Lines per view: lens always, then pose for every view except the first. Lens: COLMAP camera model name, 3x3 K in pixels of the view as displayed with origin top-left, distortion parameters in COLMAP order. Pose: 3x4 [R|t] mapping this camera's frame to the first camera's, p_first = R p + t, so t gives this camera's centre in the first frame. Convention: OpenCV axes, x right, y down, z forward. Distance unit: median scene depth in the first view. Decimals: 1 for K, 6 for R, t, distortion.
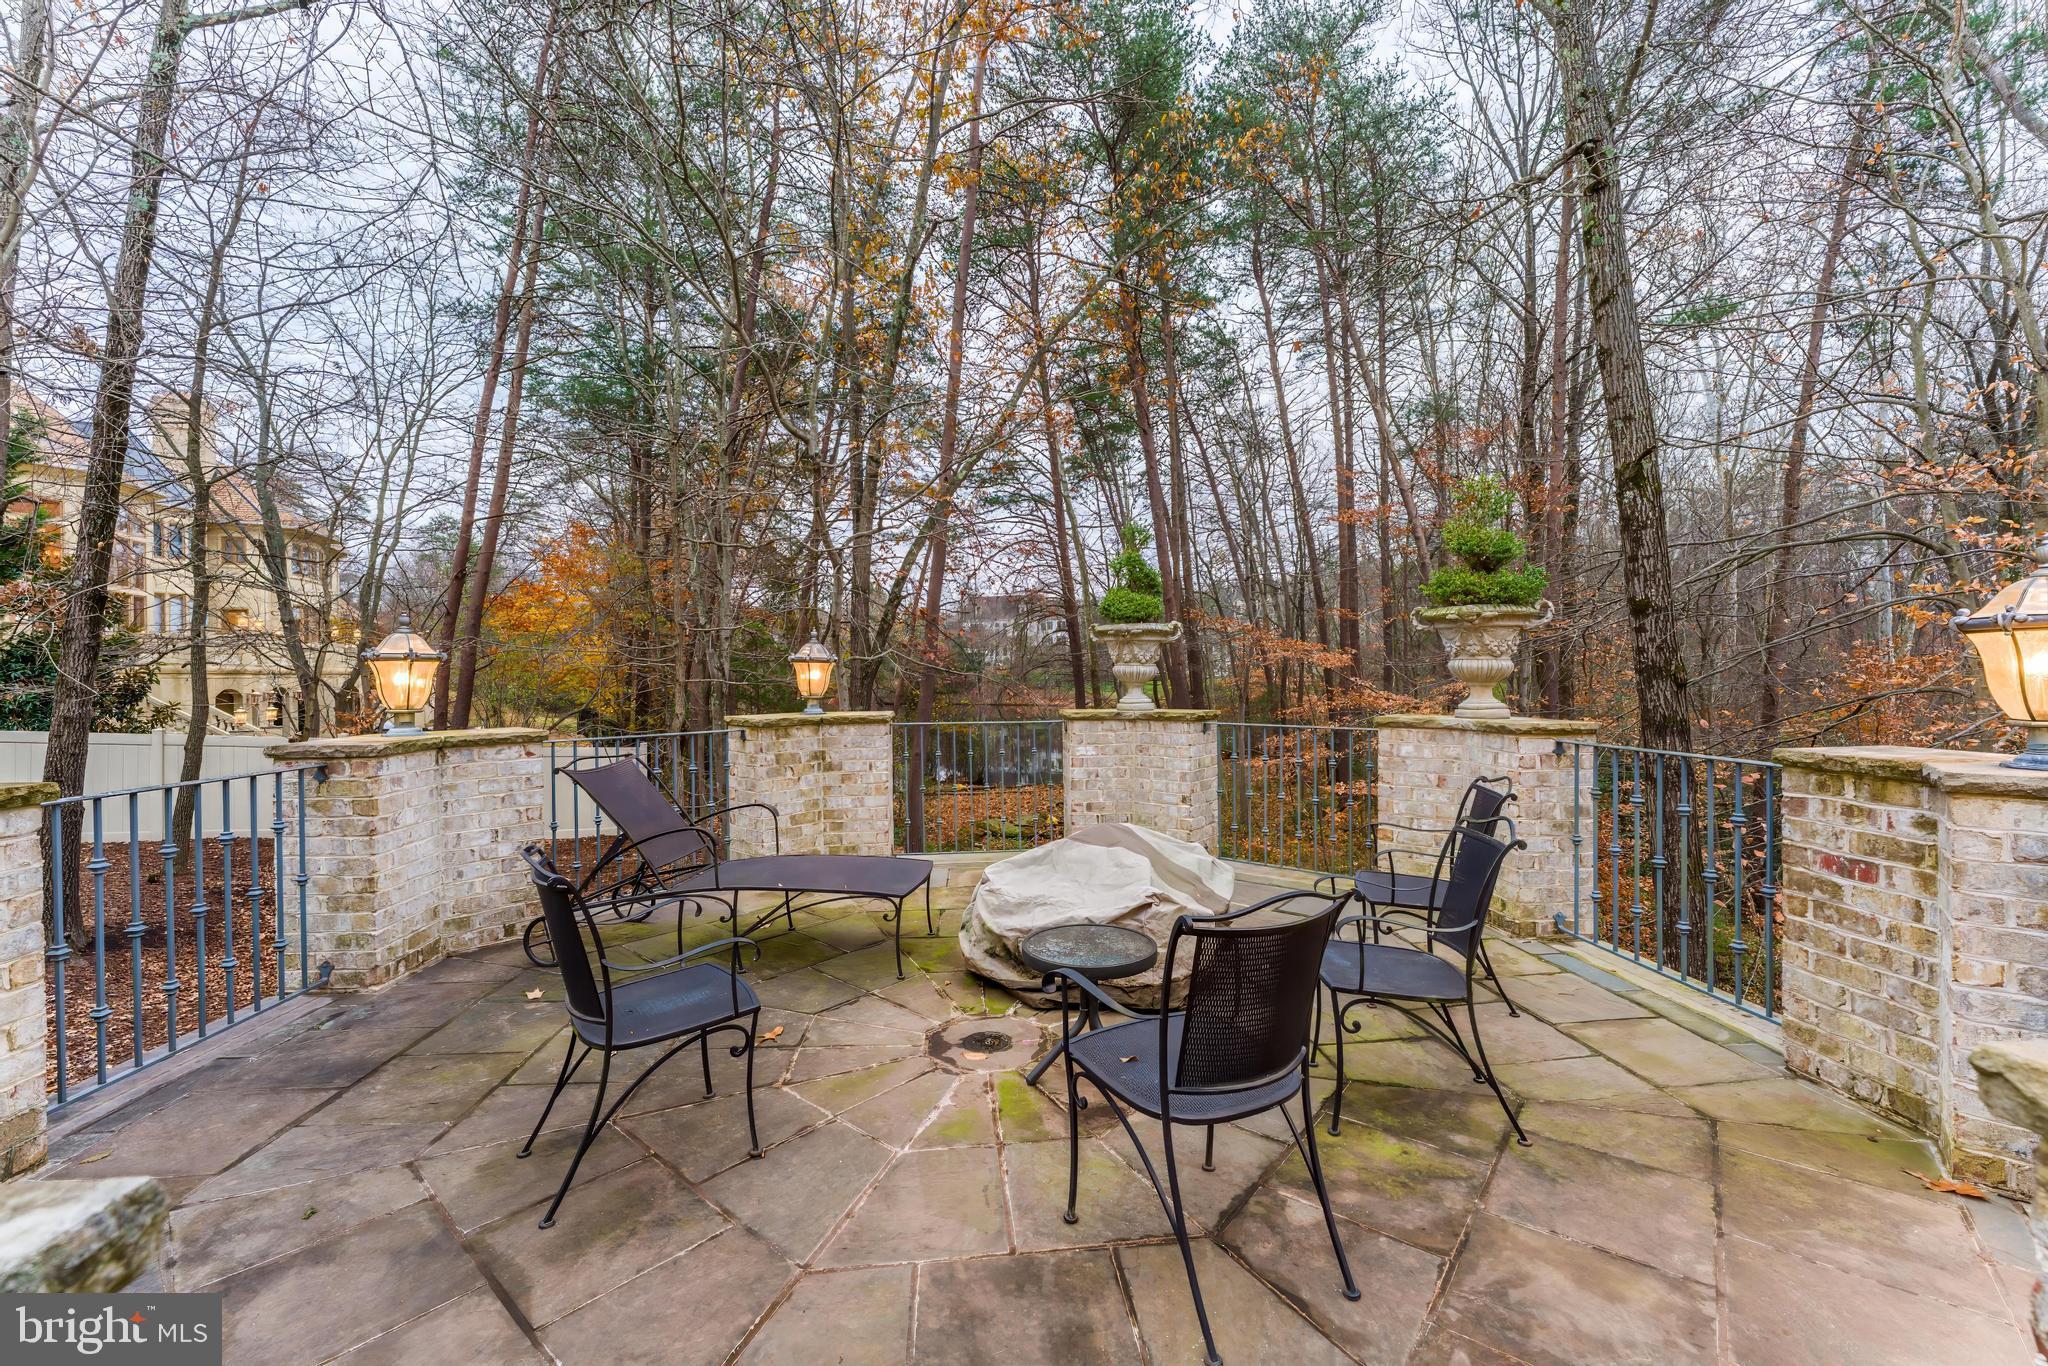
lens RADIAL K [[832.1, 0, 1024.0], [0, 832.1, 683.0], [0, 0, 1]] dist [0.000117, 0.000009]
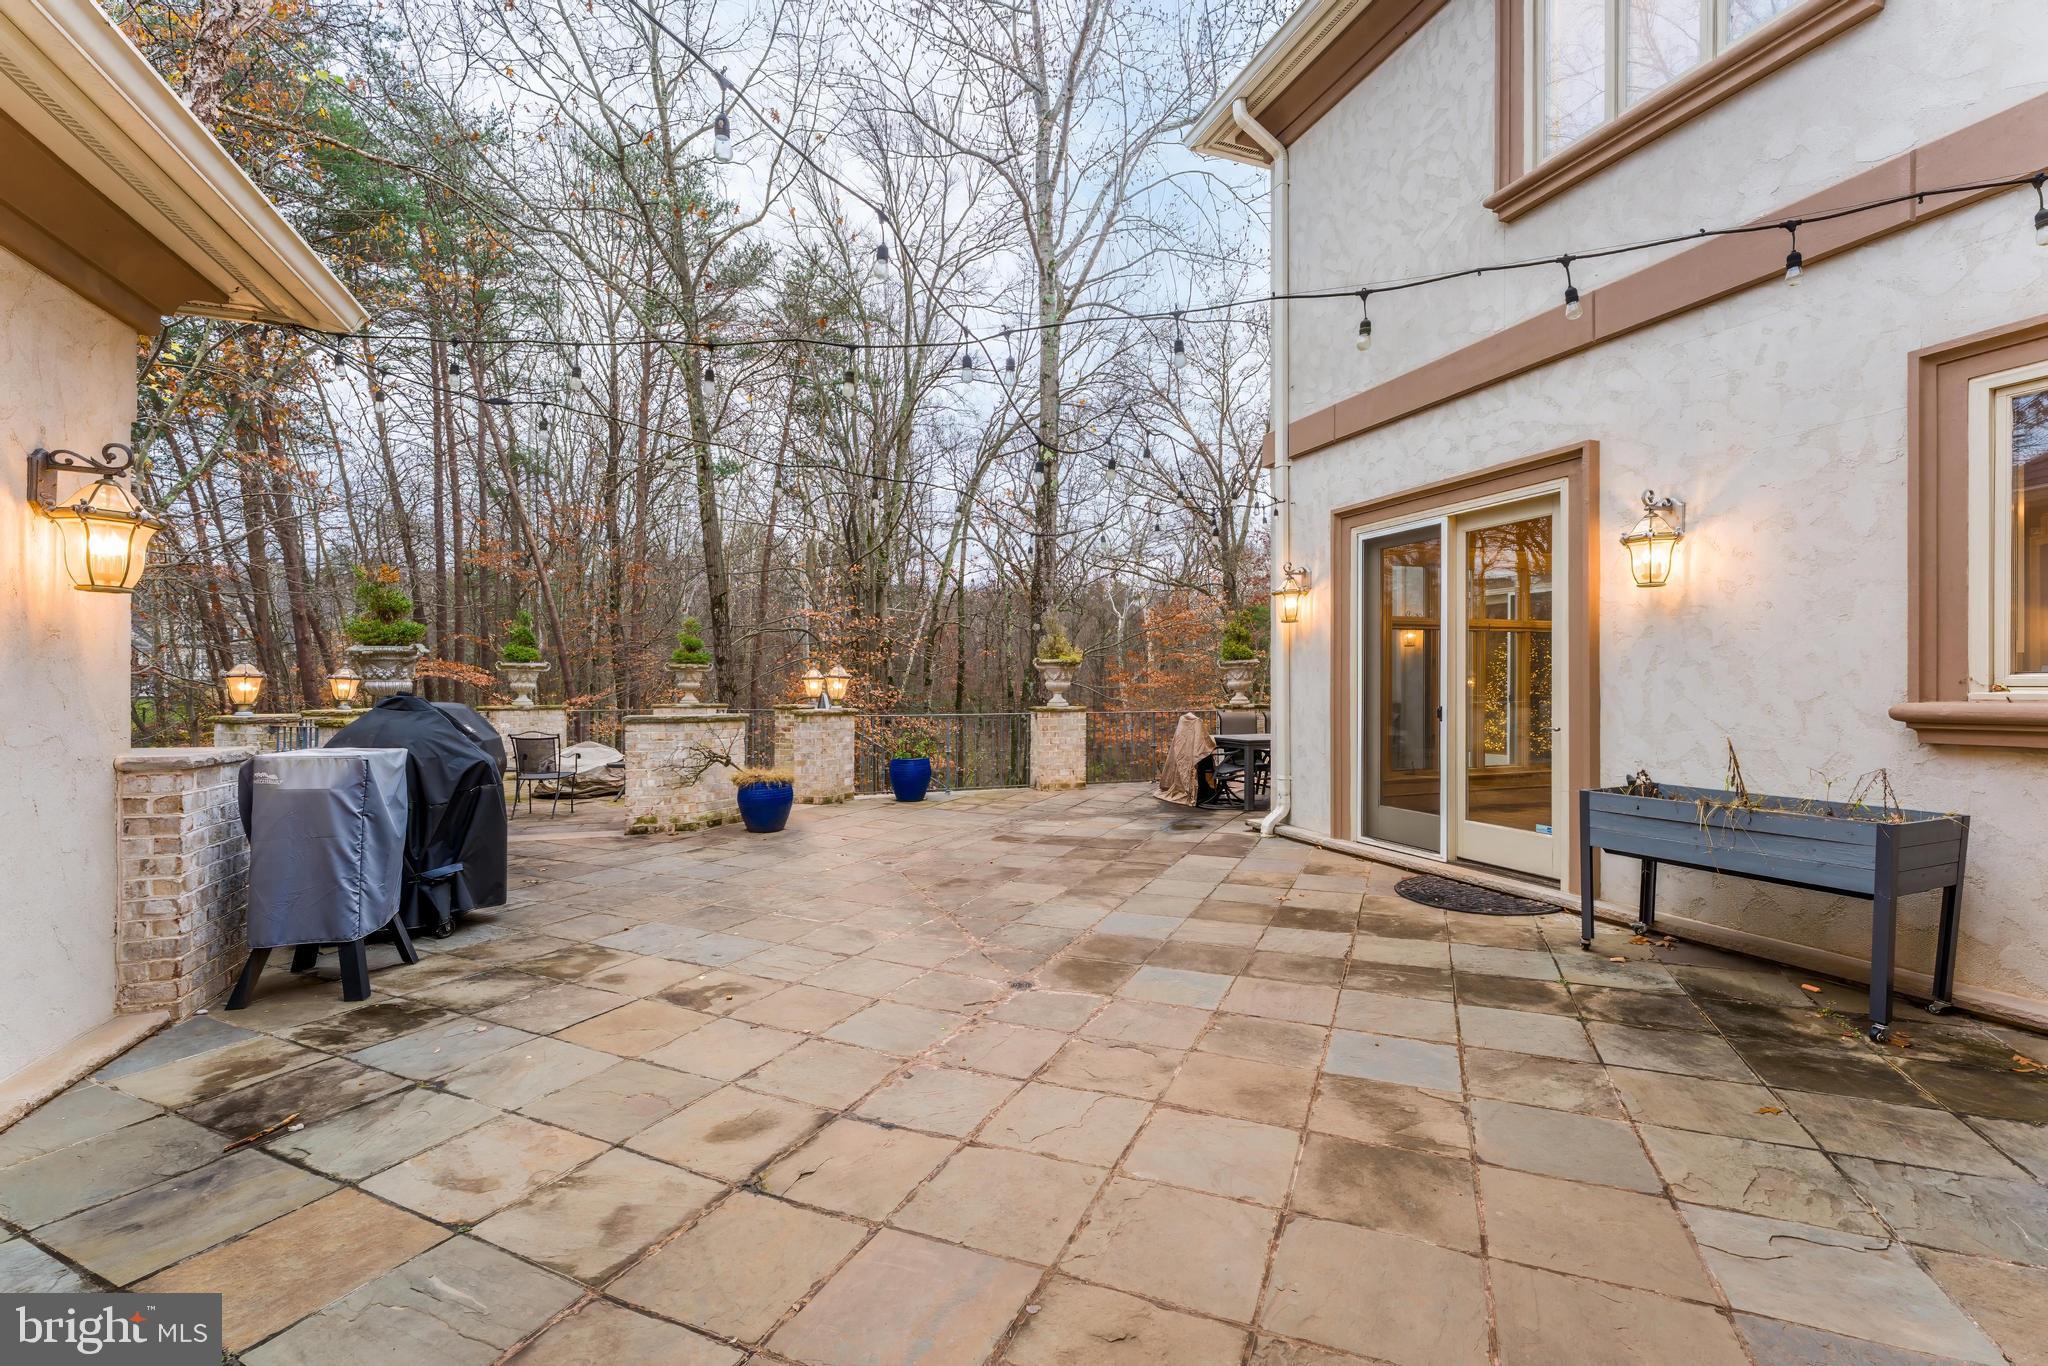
lens RADIAL K [[832.1, 0, 1024.0], [0, 832.1, 683.0], [0, 0, 1]] dist [0.000117, 0.000009]
pose [[0.500892, 0.010883, 0.865442, -1.284254], [0.011070, 0.999759, -0.018979, 0.036944], [-0.865439, 0.019087, 0.500650, -1.344478]]
